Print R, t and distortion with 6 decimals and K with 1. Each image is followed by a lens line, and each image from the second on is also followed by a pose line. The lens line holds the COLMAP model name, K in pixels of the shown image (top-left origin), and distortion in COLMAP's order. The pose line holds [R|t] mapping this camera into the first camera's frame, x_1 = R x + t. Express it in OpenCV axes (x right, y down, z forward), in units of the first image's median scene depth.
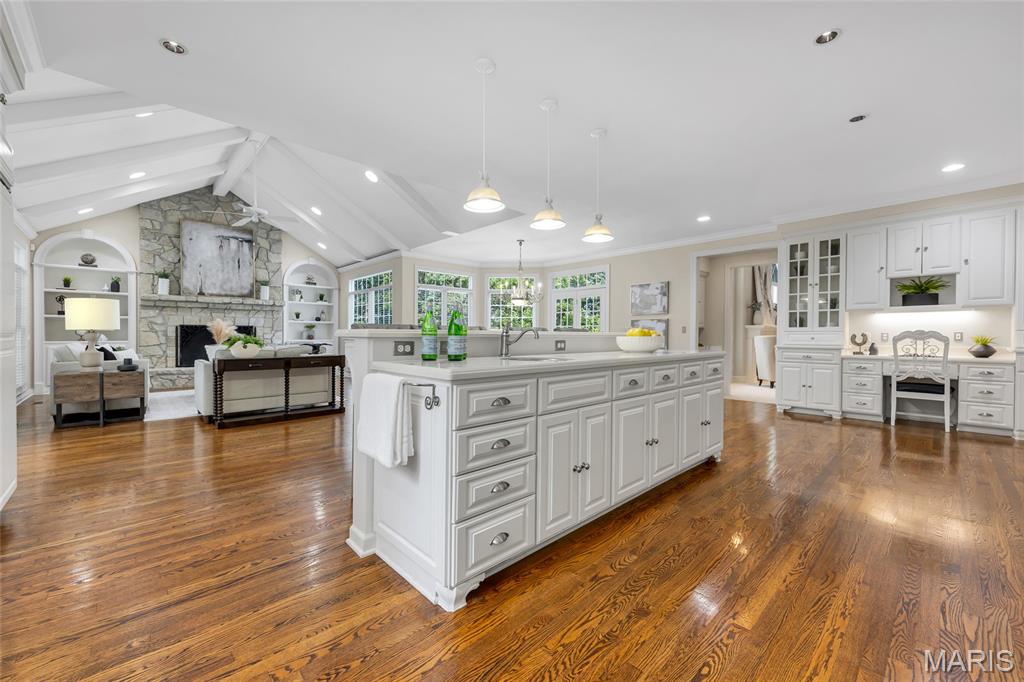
lens RADIAL K [[411.4, 0, 505.6], [0, 411.4, 338.9], [0, 0, 1]] dist [0.002723, -0.000092]
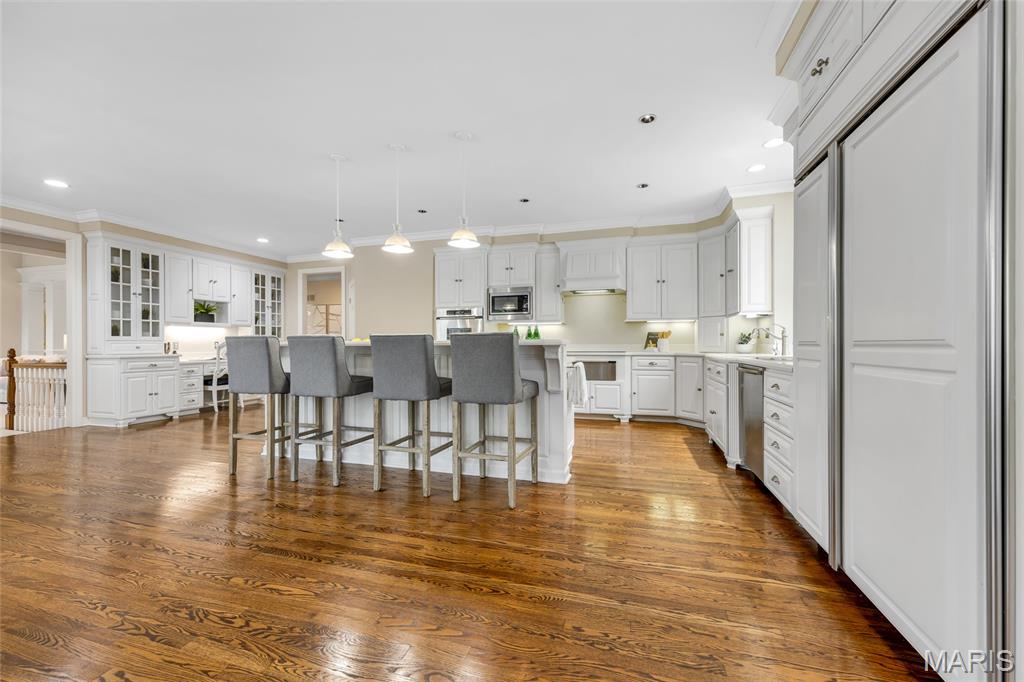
lens RADIAL K [[411.4, 0, 511.8], [0, 411.4, 344.3], [0, 0, 1]] dist [0.002723, -0.000092]
pose [[-0.505240, -0.000789, 0.862979, -0.650789], [0.008119, 0.999951, 0.005668, -0.008185], [-0.862941, 0.009870, -0.505209, 0.796524]]
